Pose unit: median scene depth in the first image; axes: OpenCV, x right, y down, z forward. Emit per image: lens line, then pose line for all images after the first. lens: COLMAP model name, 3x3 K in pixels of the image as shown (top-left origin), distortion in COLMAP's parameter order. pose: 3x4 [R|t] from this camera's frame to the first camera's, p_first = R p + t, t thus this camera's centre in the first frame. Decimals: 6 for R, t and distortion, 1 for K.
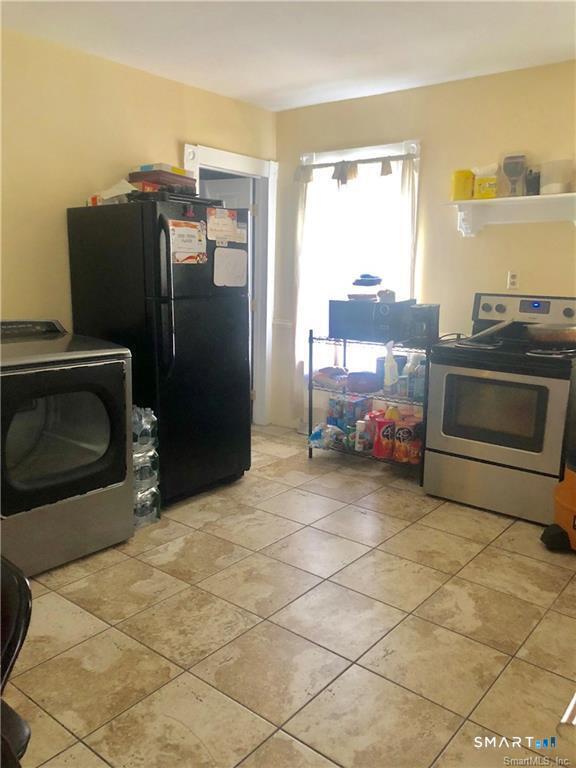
lens RADIAL K [[627.9, 0, 287.1], [0, 627.9, 384.2], [0, 0, 1]] dist [0.024578, -0.012969]
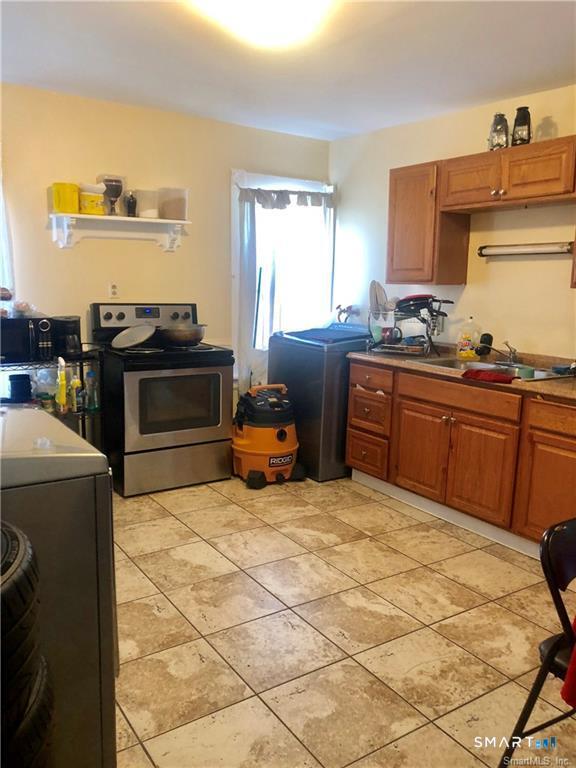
lens RADIAL K [[627.9, 0, 286.6], [0, 627.9, 384.2], [0, 0, 1]] dist [0.024578, -0.012969]
pose [[0.299431, -0.171788, 0.938525, -0.829979], [0.161282, 0.978616, 0.127670, -0.126932], [-0.940388, 0.113139, 0.320735, 0.498484]]
